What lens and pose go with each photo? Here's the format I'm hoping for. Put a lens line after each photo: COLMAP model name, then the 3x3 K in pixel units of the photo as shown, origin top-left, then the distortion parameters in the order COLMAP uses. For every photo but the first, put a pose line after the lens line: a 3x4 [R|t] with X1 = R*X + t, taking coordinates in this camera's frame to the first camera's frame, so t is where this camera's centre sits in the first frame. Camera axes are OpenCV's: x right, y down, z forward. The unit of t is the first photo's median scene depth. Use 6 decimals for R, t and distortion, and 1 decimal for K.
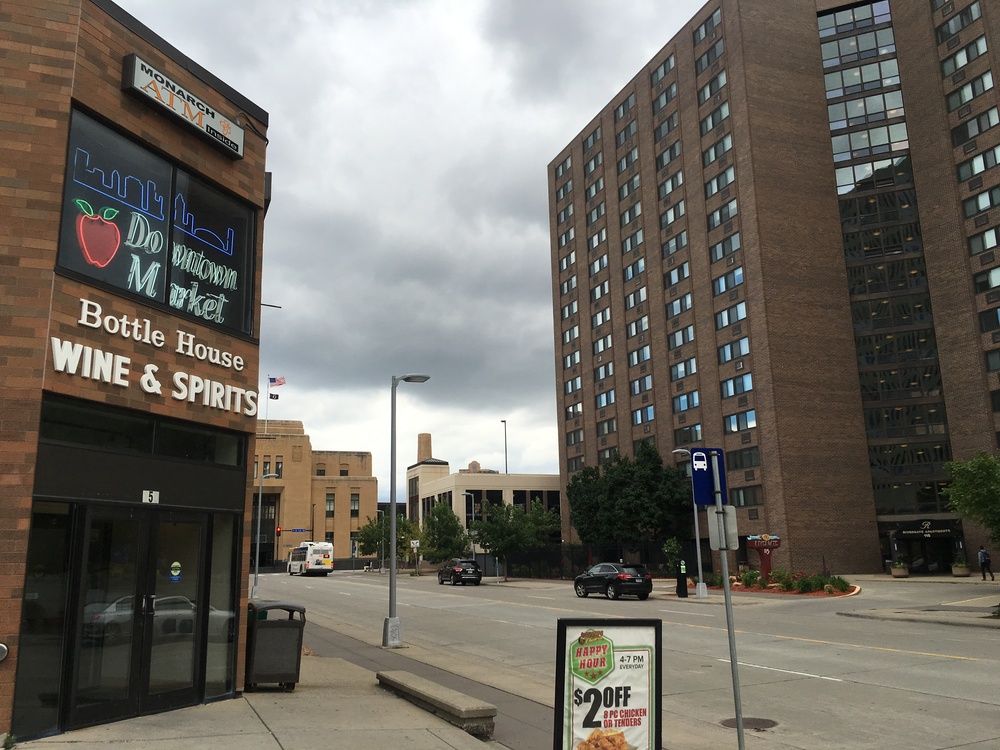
lens RADIAL K [[863.0, 0, 500.0], [0, 863.0, 375.0], [0, 0, 1]] dist [0.090477, -0.117540]
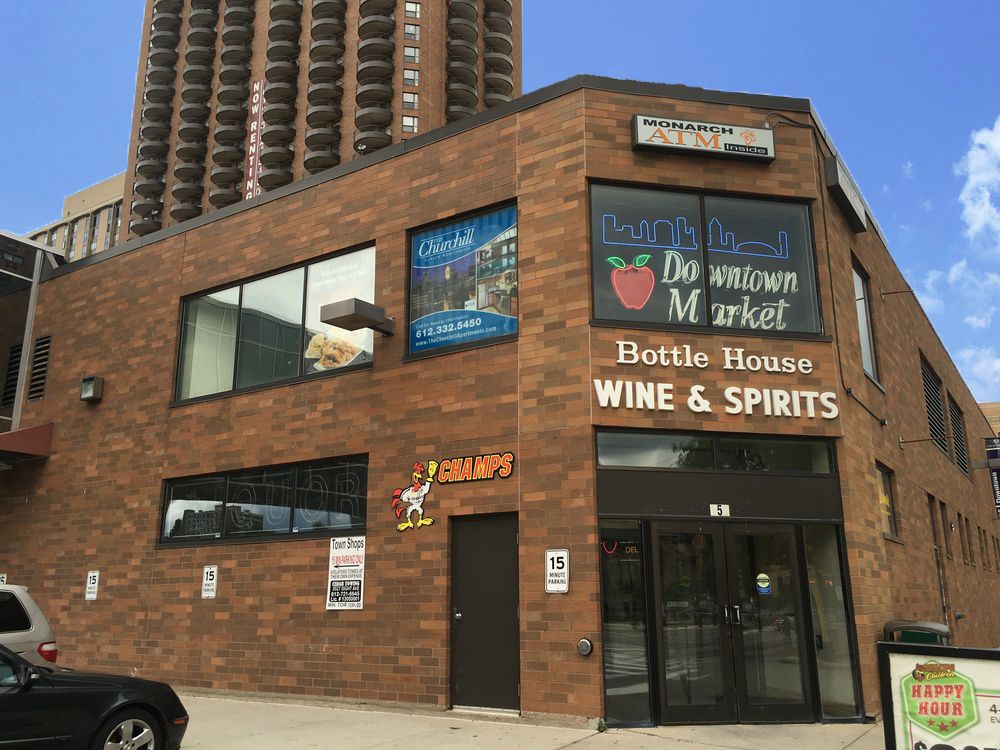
lens RADIAL K [[863.0, 0, 500.0], [0, 863.0, 375.0], [0, 0, 1]] dist [0.090477, -0.117540]
pose [[0.566365, -0.188183, -0.802383, 0.309119], [0.168610, 0.979447, -0.110696, 0.051176], [0.806723, -0.072595, 0.586454, 0.189360]]
